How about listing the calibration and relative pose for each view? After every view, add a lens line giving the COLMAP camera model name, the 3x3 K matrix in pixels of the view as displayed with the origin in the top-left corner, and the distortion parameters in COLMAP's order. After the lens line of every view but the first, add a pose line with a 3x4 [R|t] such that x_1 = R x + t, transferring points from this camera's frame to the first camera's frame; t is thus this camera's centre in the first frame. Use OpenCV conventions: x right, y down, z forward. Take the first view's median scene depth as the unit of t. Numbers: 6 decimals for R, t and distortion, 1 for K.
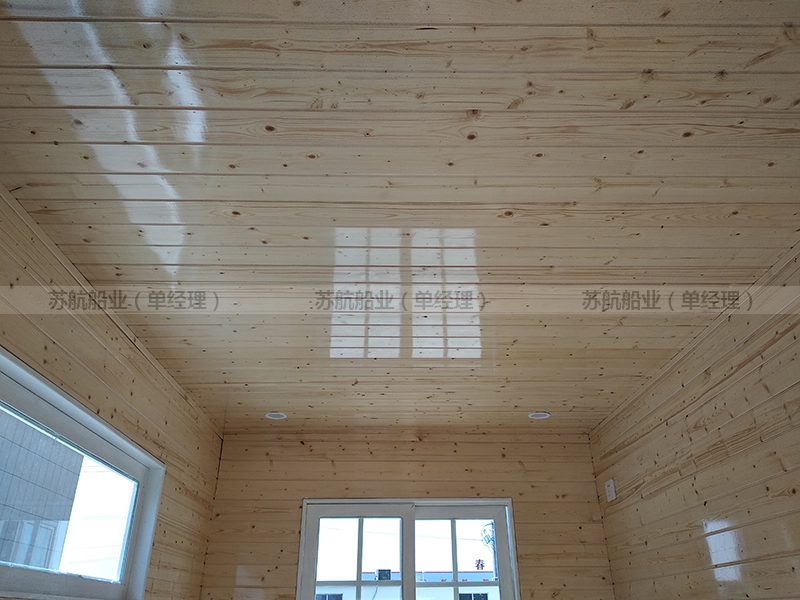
lens RADIAL K [[620.7, 0, 400.0], [0, 620.7, 300.0], [0, 0, 1]] dist [0.051322, -0.056294]
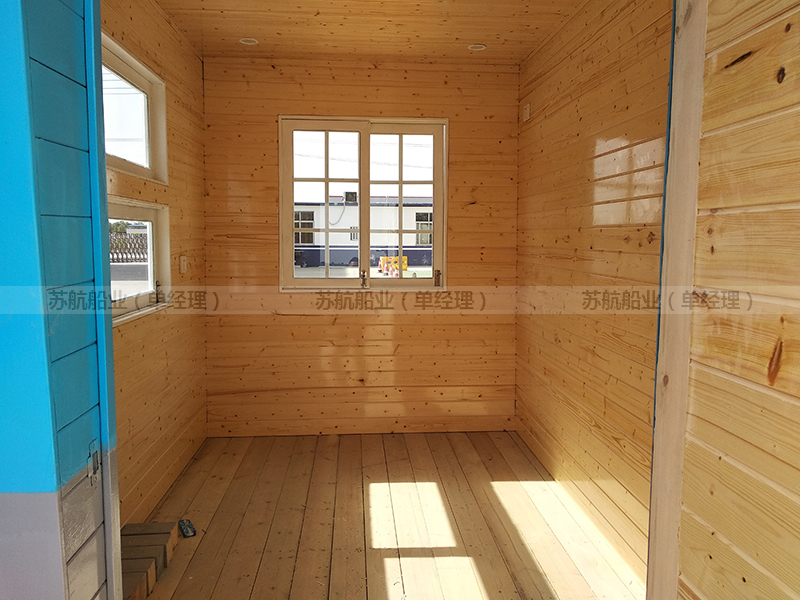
lens RADIAL K [[620.7, 0, 400.0], [0, 620.7, 300.0], [0, 0, 1]] dist [0.051322, -0.056294]
pose [[0.998368, 0.003591, 0.056998, 0.014445], [-0.034013, 0.839112, 0.542895, -0.049042], [-0.045879, -0.543947, 0.837864, -0.234378]]
